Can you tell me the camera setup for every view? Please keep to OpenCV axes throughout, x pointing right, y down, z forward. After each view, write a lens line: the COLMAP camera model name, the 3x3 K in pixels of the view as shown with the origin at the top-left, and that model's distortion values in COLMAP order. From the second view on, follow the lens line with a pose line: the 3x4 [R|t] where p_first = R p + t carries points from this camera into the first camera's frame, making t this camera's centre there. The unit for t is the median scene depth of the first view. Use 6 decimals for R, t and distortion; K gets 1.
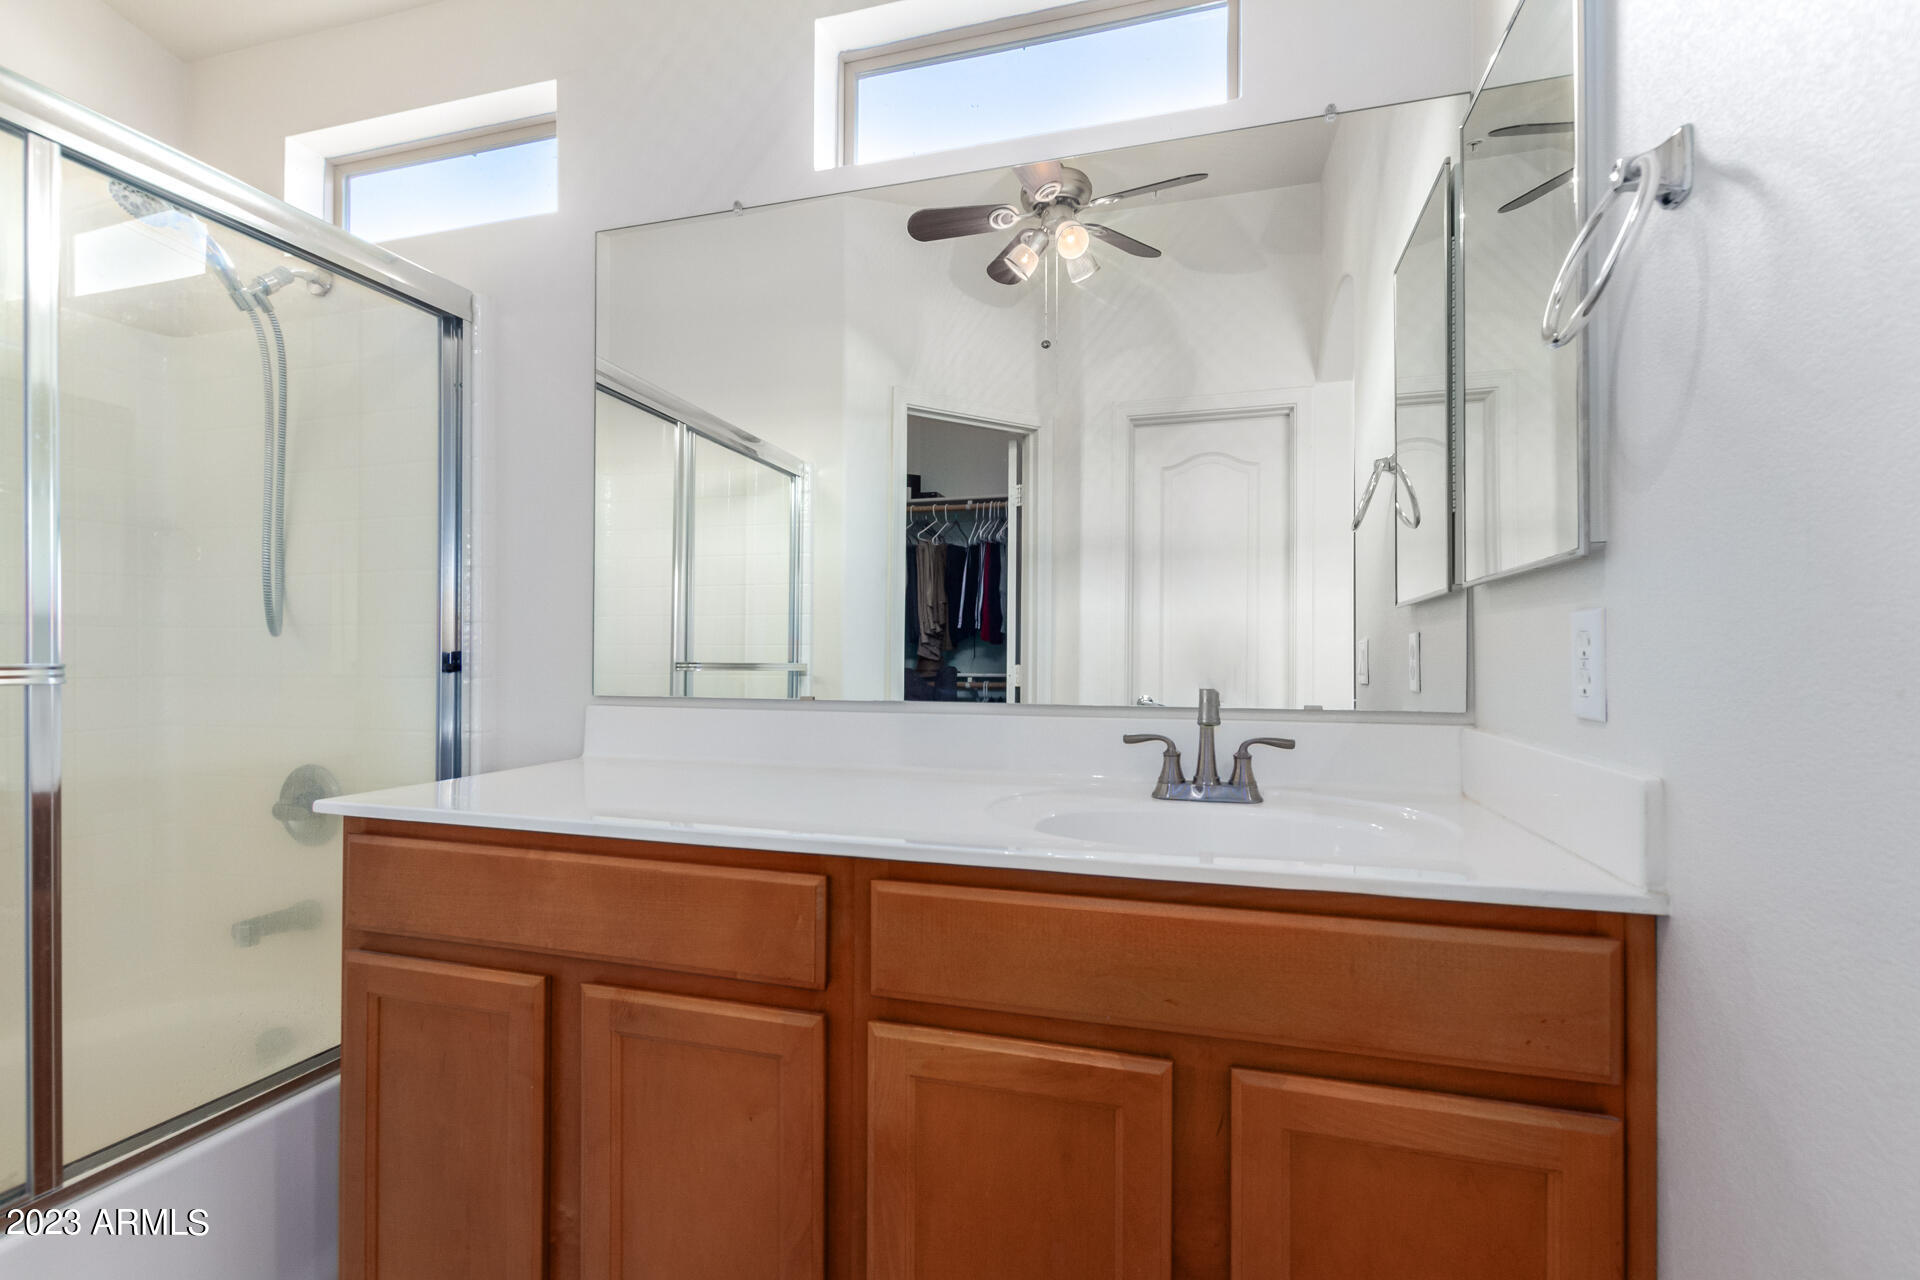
lens RADIAL K [[918.0, 0, 916.3], [0, 918.0, 648.6], [0, 0, 1]] dist [0.012200, -0.009537]
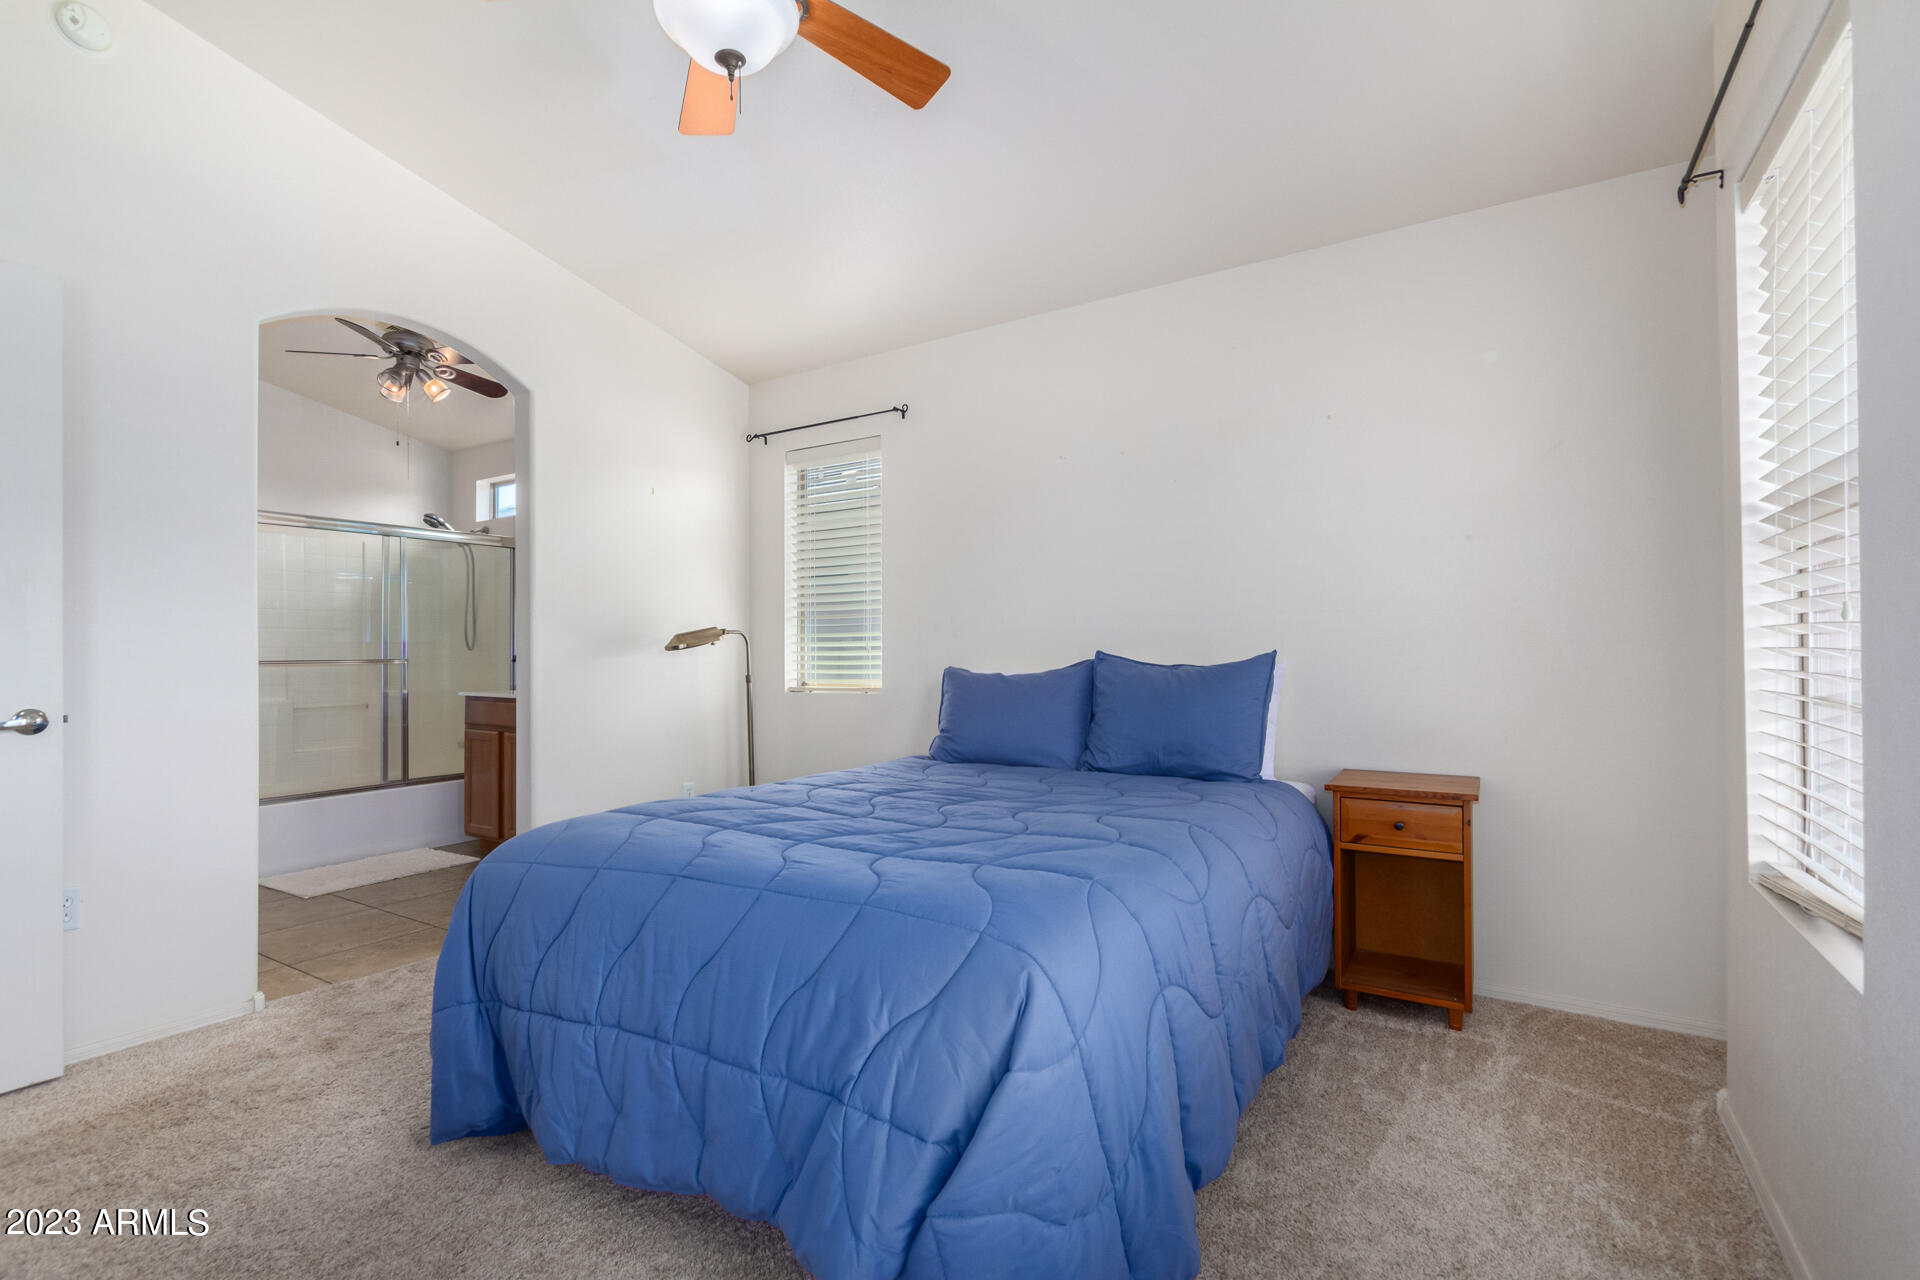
lens RADIAL K [[879.1, 0, 943.7], [0, 879.1, 652.5], [0, 0, 1]] dist [0.000730, 0.000021]
pose [[0.967954, -0.010103, -0.250924, 1.626388], [0.011995, 0.999910, 0.006013, -0.004296], [0.250840, -0.008831, 0.967988, -1.505460]]
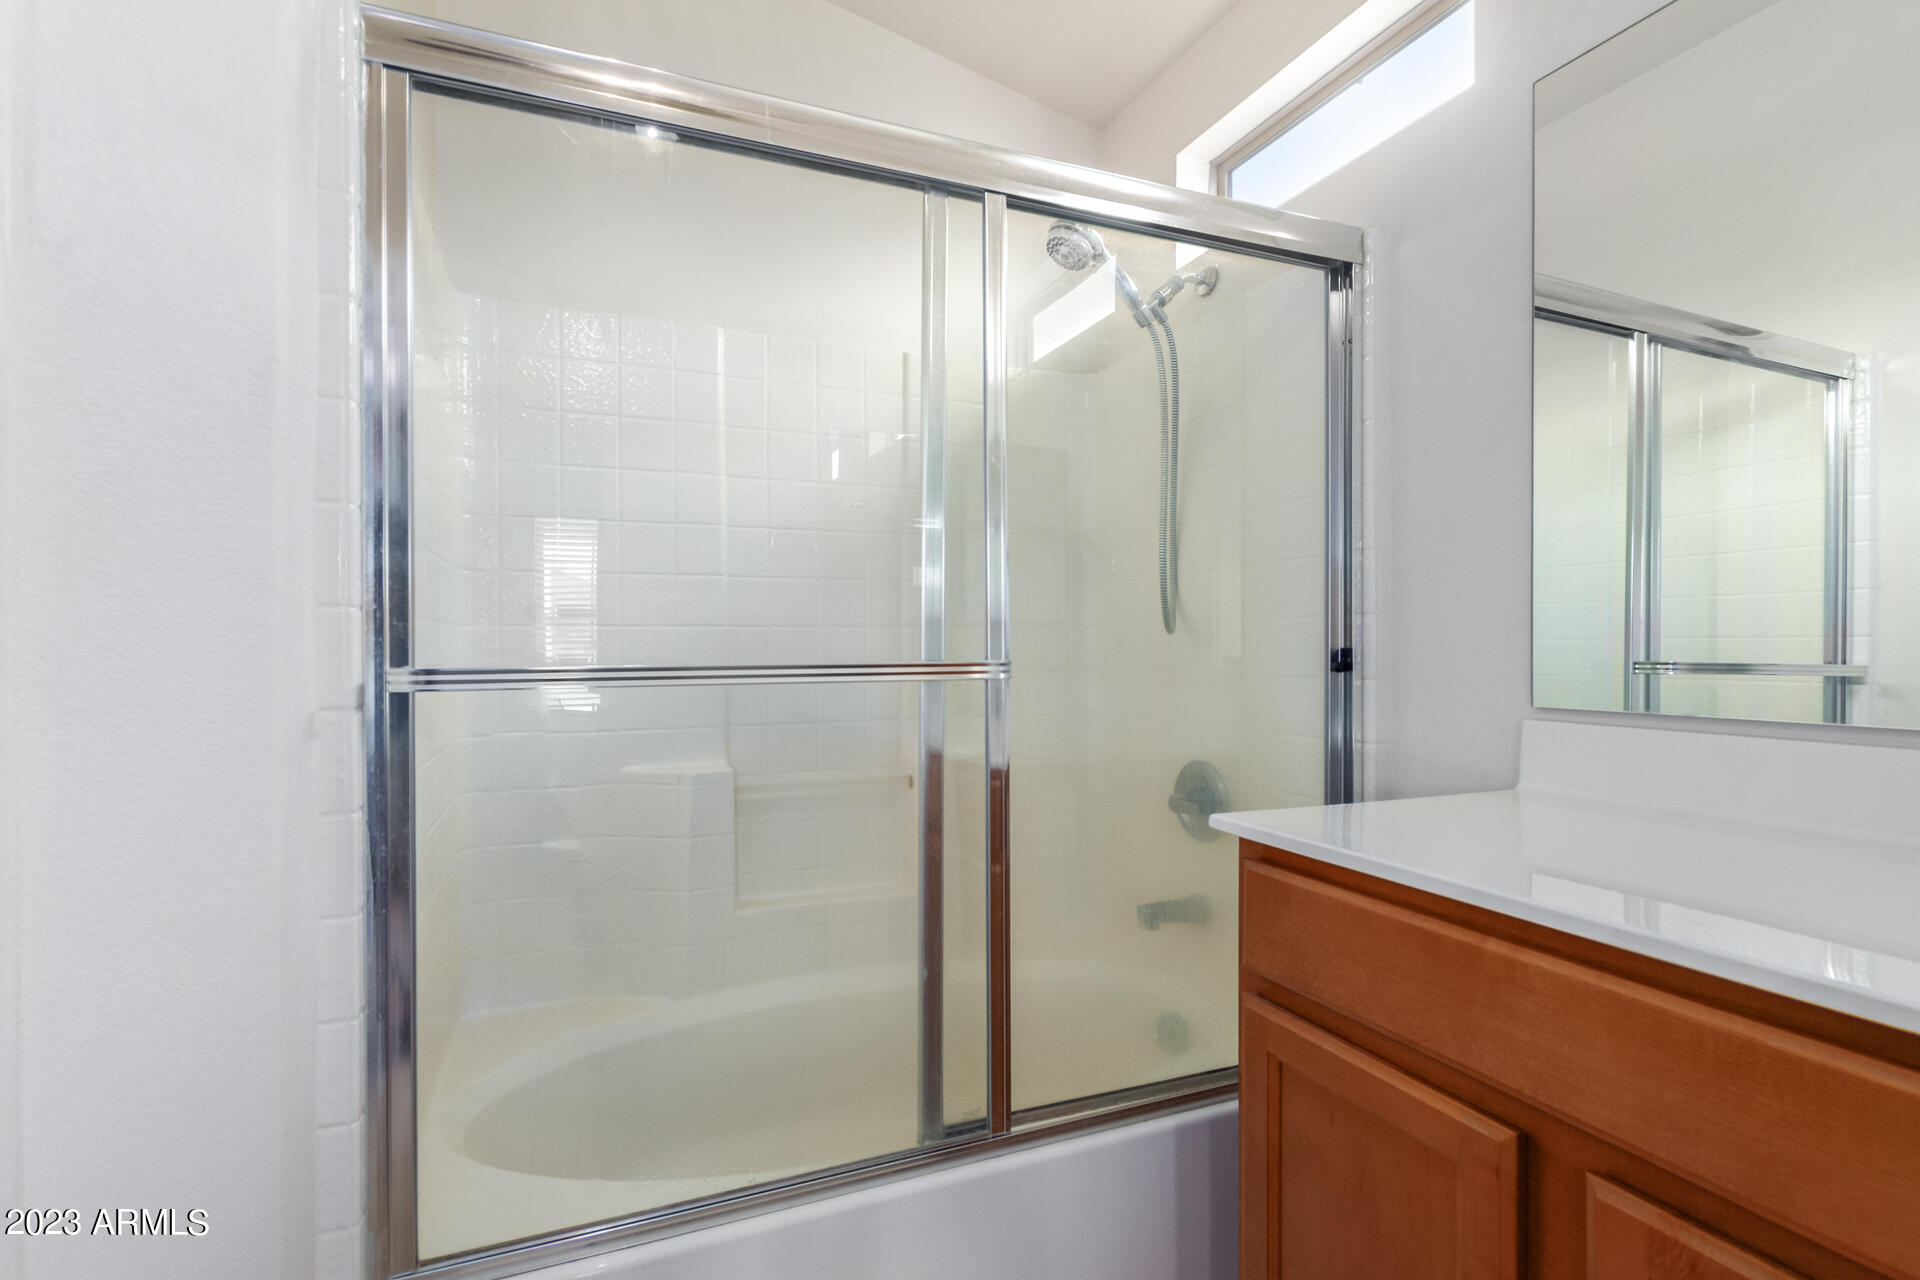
lens RADIAL K [[887.4, 0, 955.2], [0, 887.4, 649.5], [0, 0, 1]] dist [0.011333, -0.006936]
pose [[0.665794, -0.001549, -0.746134, -0.119580], [0.005092, 0.999984, 0.002467, 0.000332], [0.746118, -0.005442, 0.665792, 0.165639]]
